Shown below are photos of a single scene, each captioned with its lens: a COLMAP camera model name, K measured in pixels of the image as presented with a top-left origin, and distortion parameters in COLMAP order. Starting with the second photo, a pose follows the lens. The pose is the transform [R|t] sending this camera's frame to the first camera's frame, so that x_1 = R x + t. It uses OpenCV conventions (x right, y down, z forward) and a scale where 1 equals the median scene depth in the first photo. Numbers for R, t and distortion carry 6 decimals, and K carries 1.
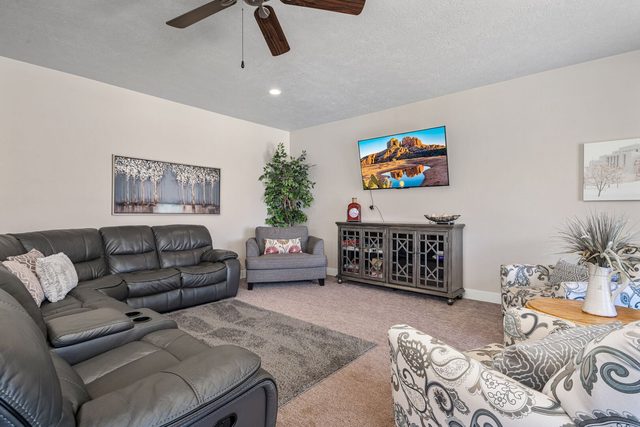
lens RADIAL K [[314.1, 0, 321.2], [0, 314.1, 203.9], [0, 0, 1]] dist [-0.000571, -0.000281]
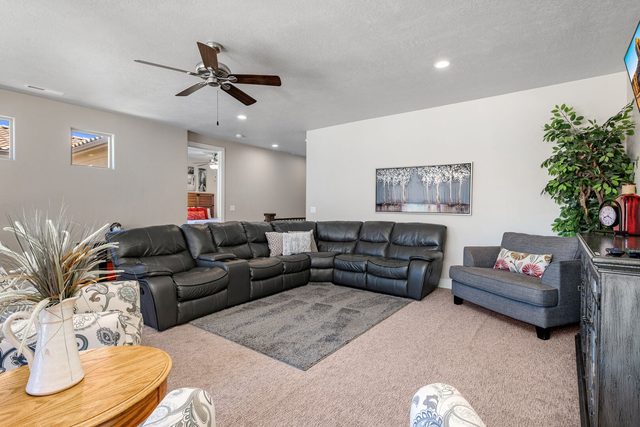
lens RADIAL K [[314.1, 0, 321.2], [0, 314.1, 203.9], [0, 0, 1]] dist [-0.000571, -0.000281]
pose [[0.061551, -0.014643, -0.997997, 0.606187], [0.015802, 0.999781, -0.013695, 0.010542], [0.997979, -0.014927, 0.061769, 0.593769]]
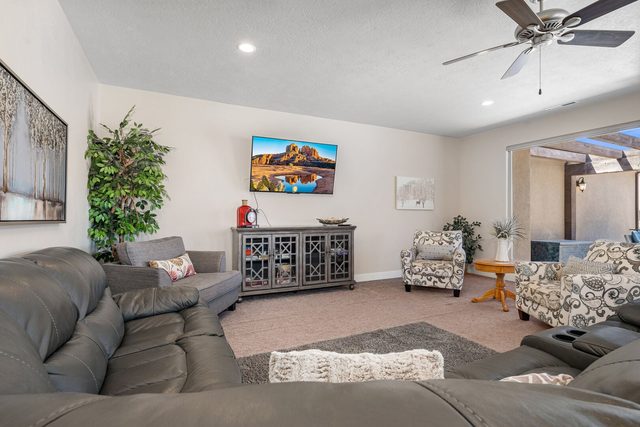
lens RADIAL K [[314.1, 0, 321.2], [0, 314.1, 203.9], [0, 0, 1]] dist [-0.000571, -0.000281]
pose [[0.396812, 0.031858, 0.917347, -0.683660], [-0.023256, 0.999426, -0.024649, 0.009617], [-0.917605, -0.011553, 0.397325, 0.524154]]
